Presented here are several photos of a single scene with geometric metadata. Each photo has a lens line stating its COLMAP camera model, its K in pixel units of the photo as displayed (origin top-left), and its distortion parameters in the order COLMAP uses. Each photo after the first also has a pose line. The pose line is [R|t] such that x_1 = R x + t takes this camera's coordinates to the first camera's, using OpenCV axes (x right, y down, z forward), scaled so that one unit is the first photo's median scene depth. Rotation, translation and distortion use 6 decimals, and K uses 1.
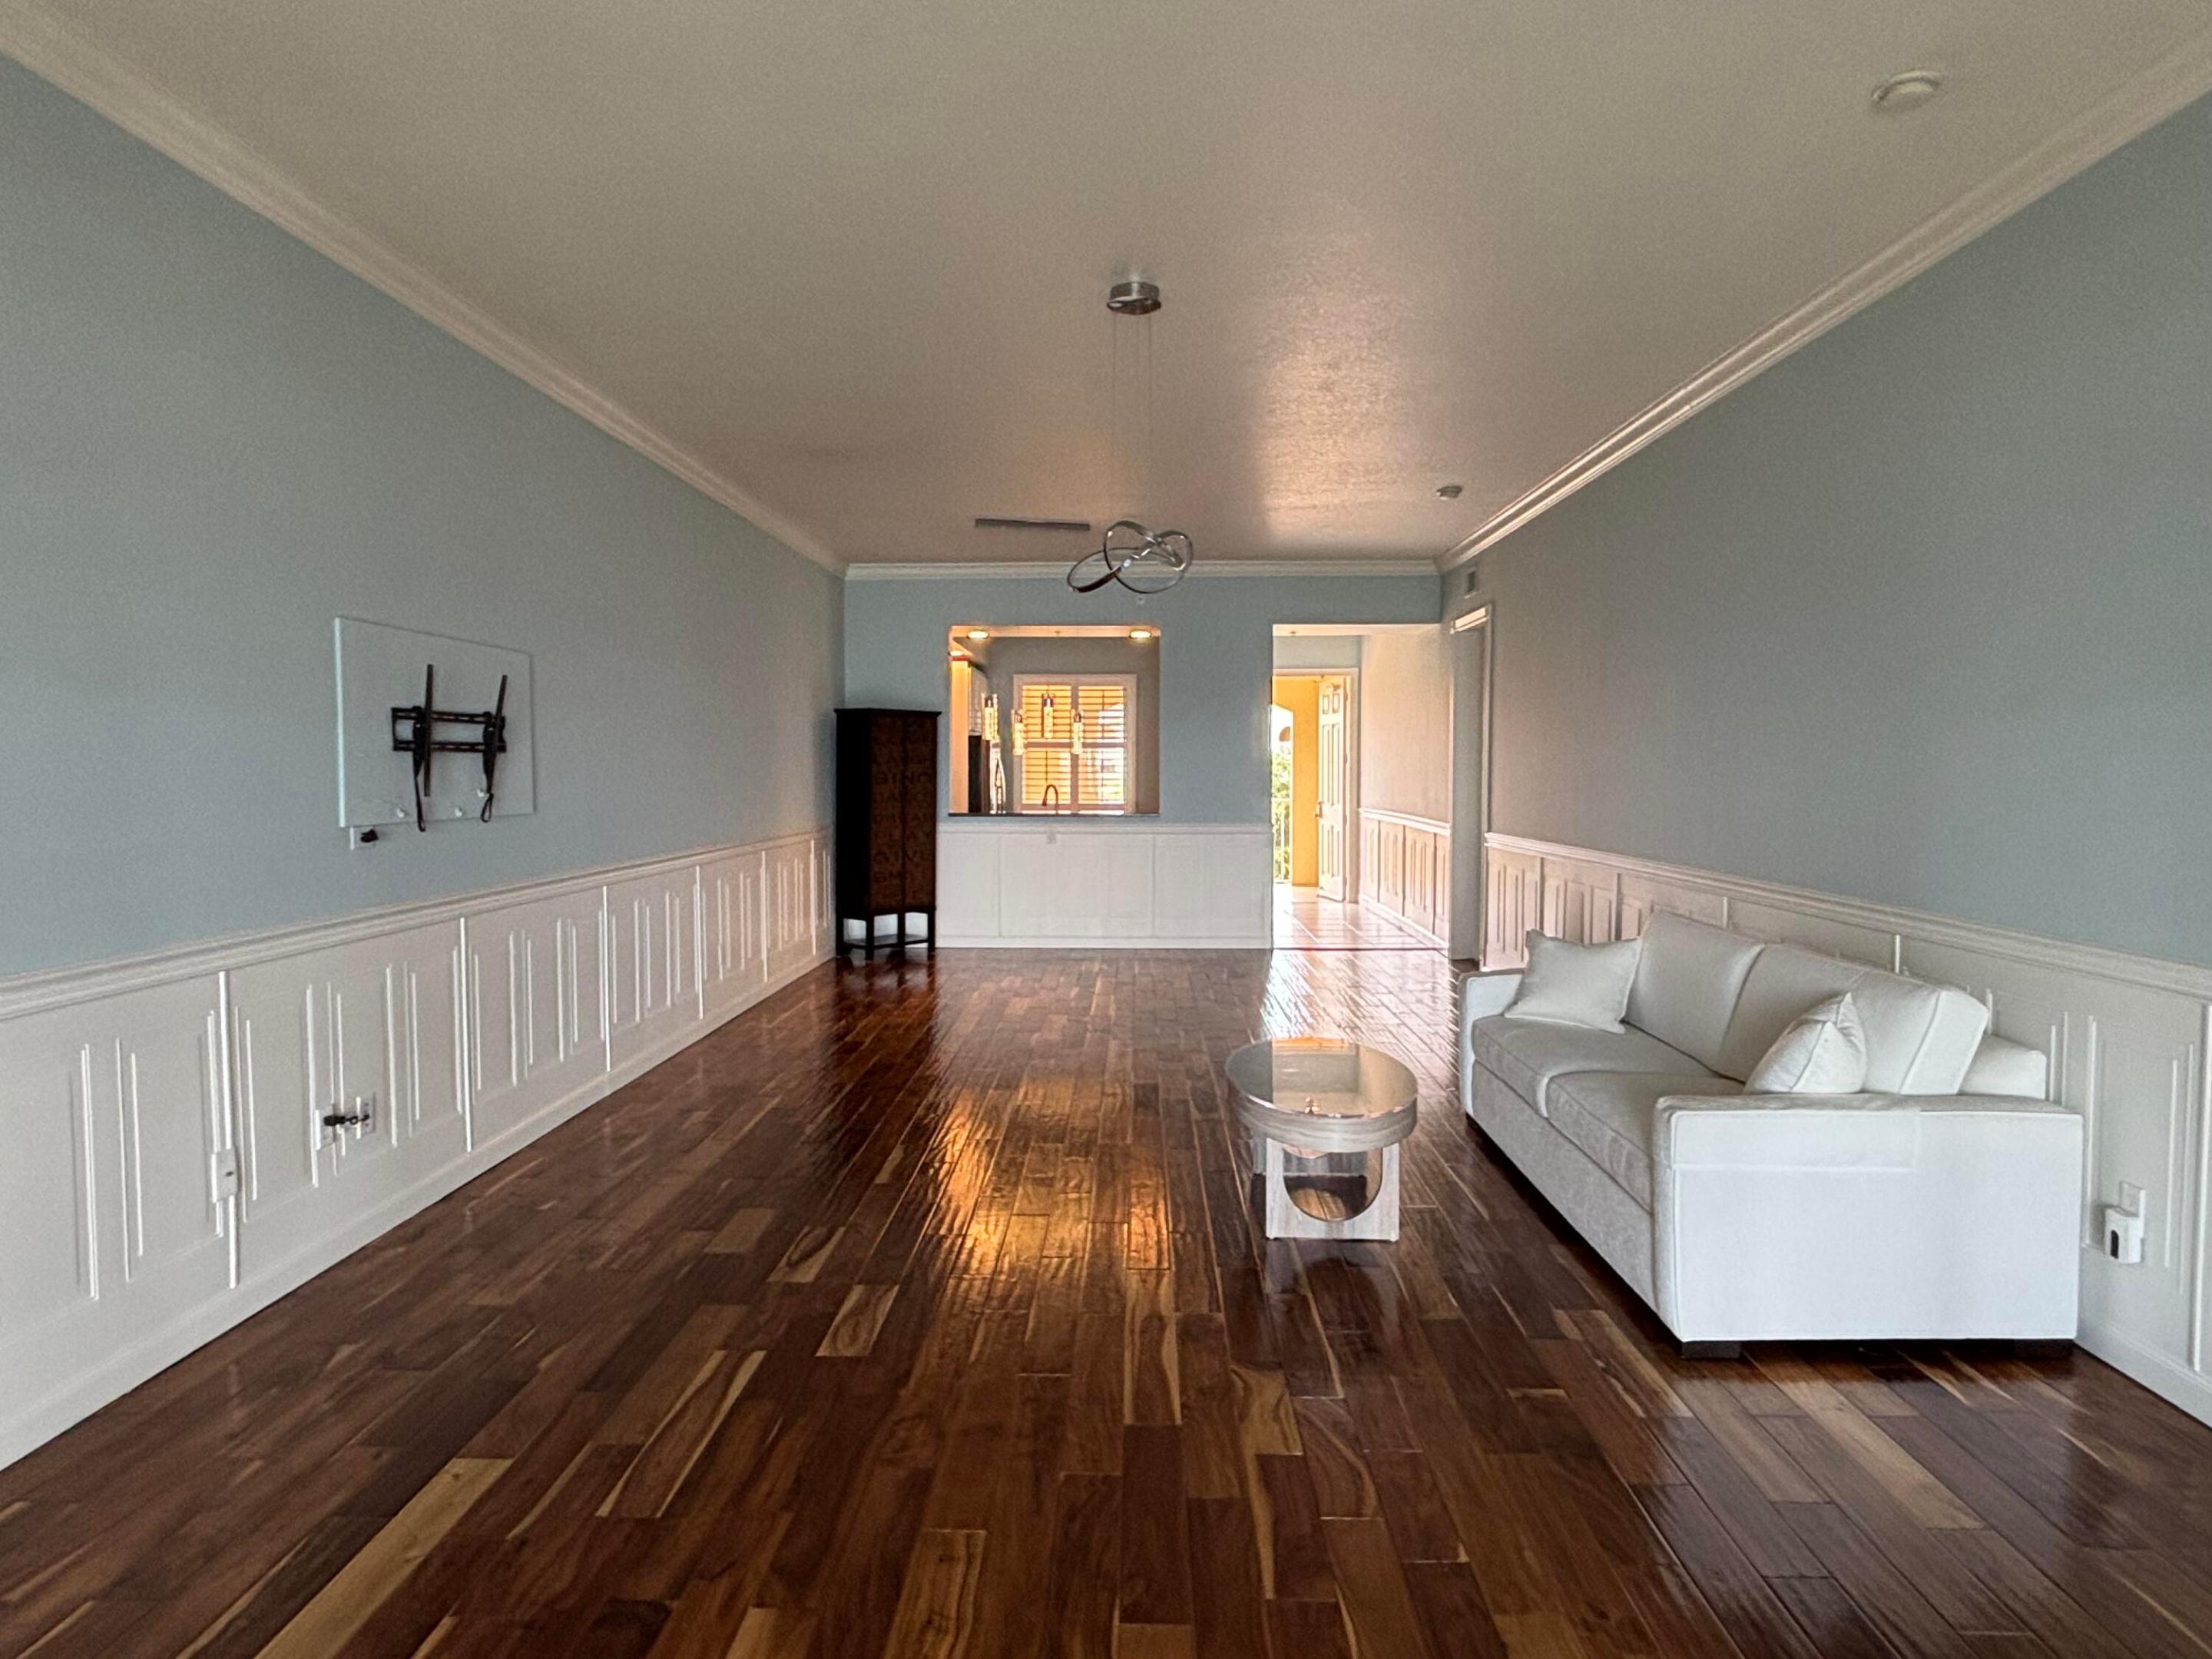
lens RADIAL K [[1310.0, 0, 1102.6], [0, 1310.0, 834.2], [0, 0, 1]] dist [-0.002279, -0.001102]
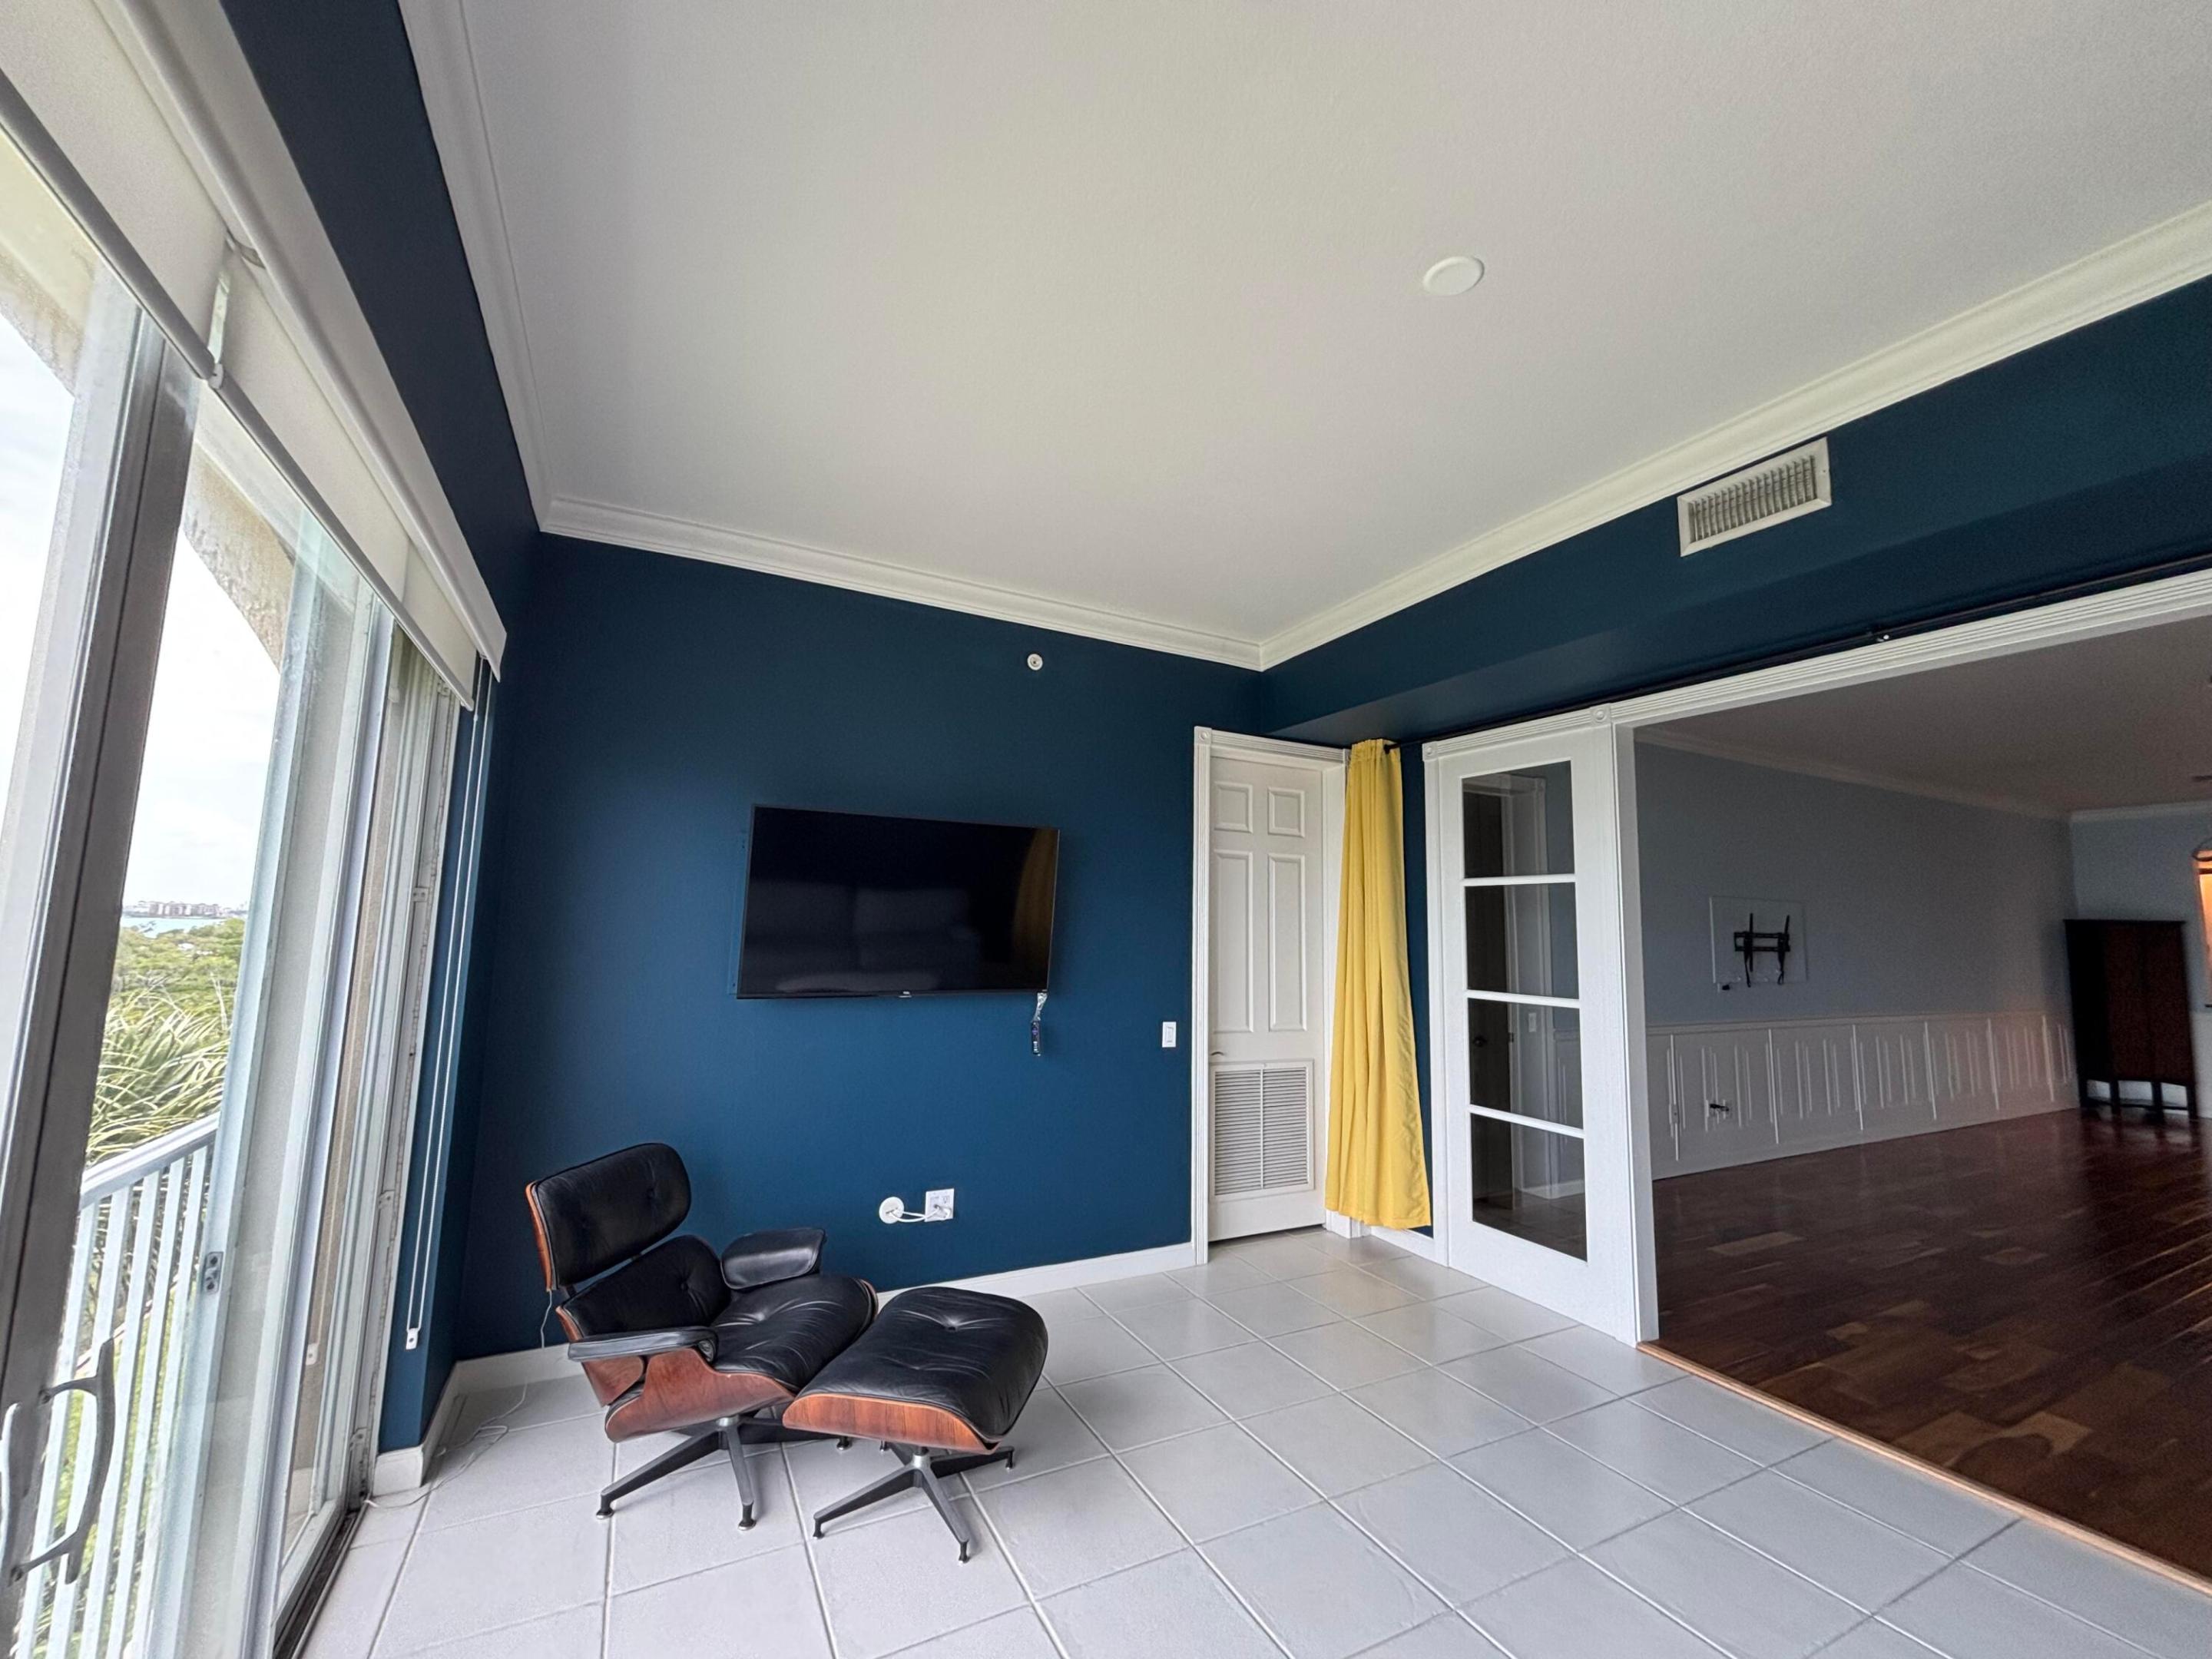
lens RADIAL K [[892.4, 0, 1100.8], [0, 892.4, 833.8], [0, 0, 1]] dist [0.000160, -0.000080]
pose [[0.475596, -0.085752, -0.875474, 0.228283], [-0.067797, 0.988704, -0.133673, 0.013078], [0.877047, 0.122929, 0.464410, -0.522689]]
